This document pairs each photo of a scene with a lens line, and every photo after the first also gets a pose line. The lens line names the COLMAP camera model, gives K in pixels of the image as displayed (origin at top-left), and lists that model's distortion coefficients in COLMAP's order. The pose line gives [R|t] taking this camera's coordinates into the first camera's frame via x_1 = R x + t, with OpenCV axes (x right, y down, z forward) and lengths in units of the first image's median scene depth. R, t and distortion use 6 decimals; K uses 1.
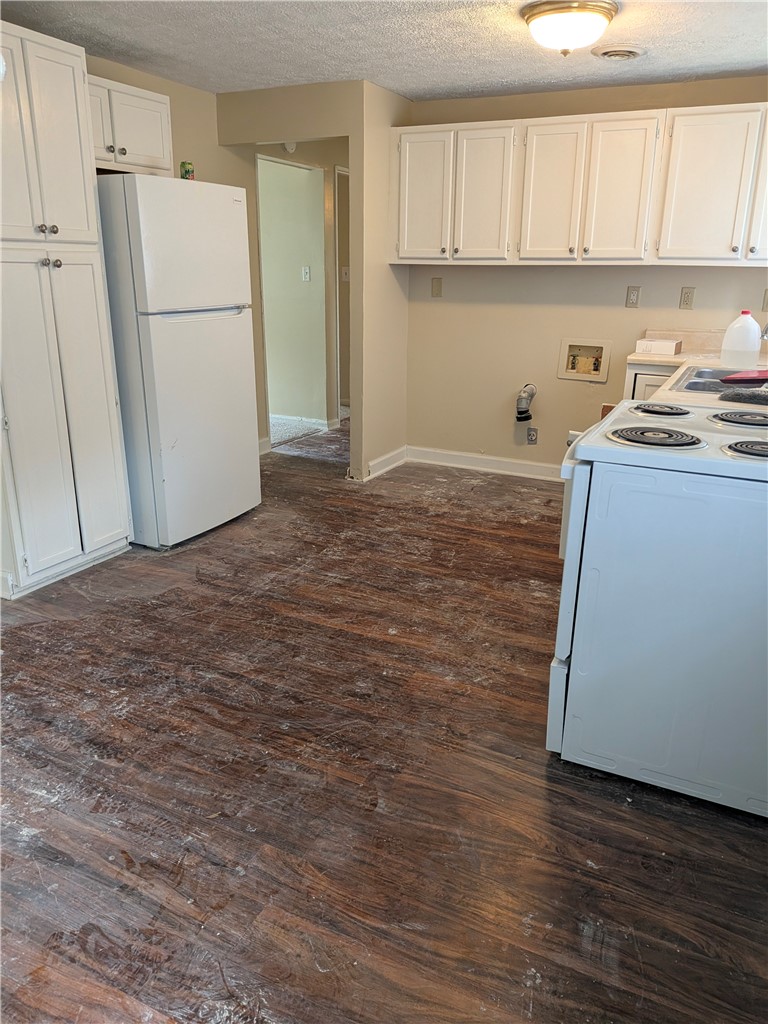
lens RADIAL K [[725.7, 0, 388.8], [0, 725.7, 516.9], [0, 0, 1]] dist [0.034497, -0.036961]
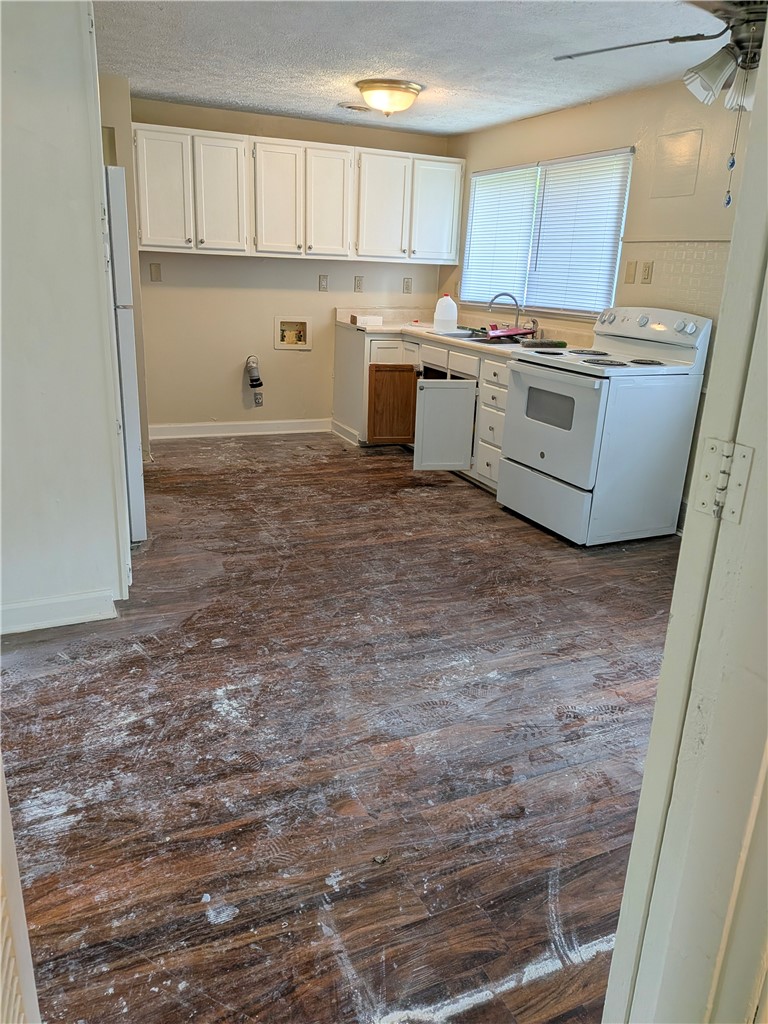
lens RADIAL K [[725.7, 0, 391.0], [0, 725.7, 506.3], [0, 0, 1]] dist [0.034497, -0.036961]
pose [[0.633226, -0.232207, 0.738312, -0.809982], [0.218641, 0.968746, 0.117160, -0.047922], [-0.742443, 0.087237, 0.664205, 0.090757]]
